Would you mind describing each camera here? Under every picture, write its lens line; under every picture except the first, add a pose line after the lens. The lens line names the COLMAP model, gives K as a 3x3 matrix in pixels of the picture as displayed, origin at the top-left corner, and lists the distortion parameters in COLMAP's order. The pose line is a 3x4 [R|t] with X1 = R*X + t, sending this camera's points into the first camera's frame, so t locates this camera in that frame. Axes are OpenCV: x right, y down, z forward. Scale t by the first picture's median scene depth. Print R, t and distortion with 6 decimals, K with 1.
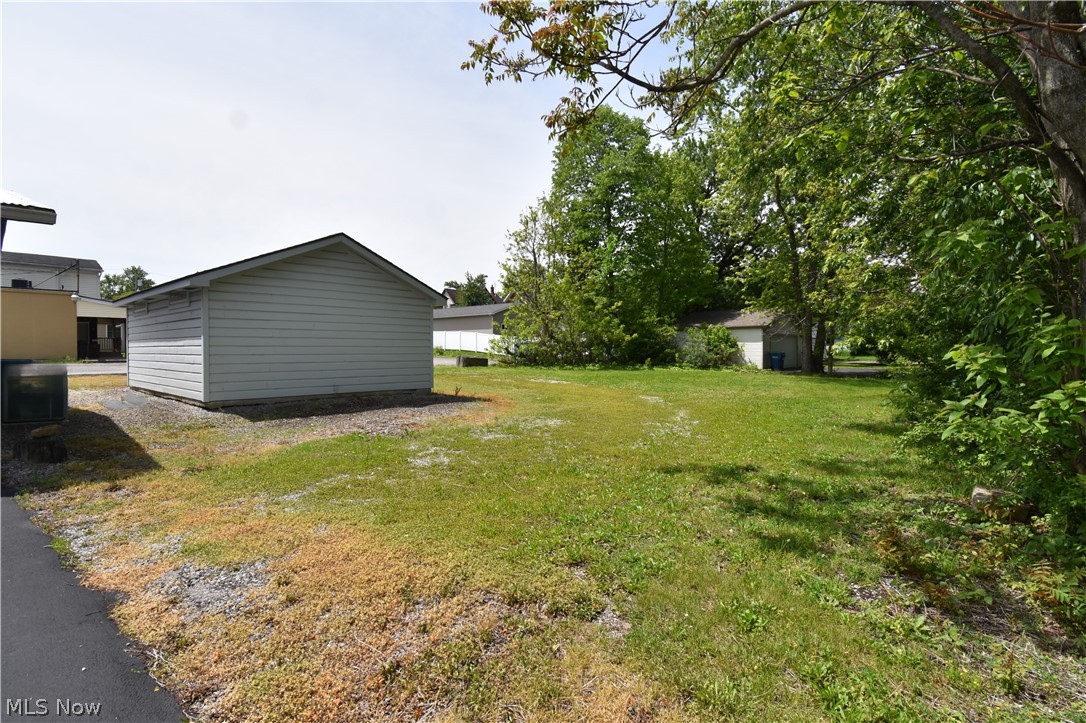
lens RADIAL K [[542.8, 0, 529.6], [0, 542.8, 354.0], [0, 0, 1]] dist [0.032338, -0.027836]
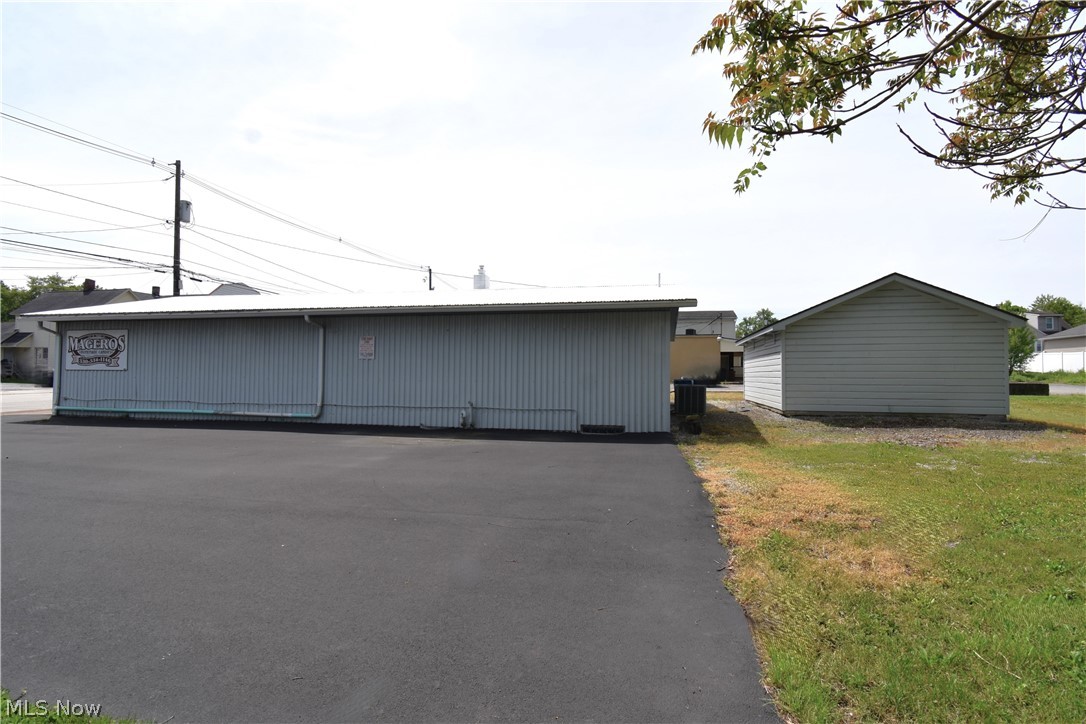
lens RADIAL K [[553.2, 0, 524.4], [0, 553.2, 361.9], [0, 0, 1]] dist [0.012374, -0.027764]
pose [[0.494371, -0.021472, -0.868986, 0.271362], [-0.008629, 0.999524, -0.029606, 0.007694], [0.869208, 0.022135, 0.493950, -0.246572]]
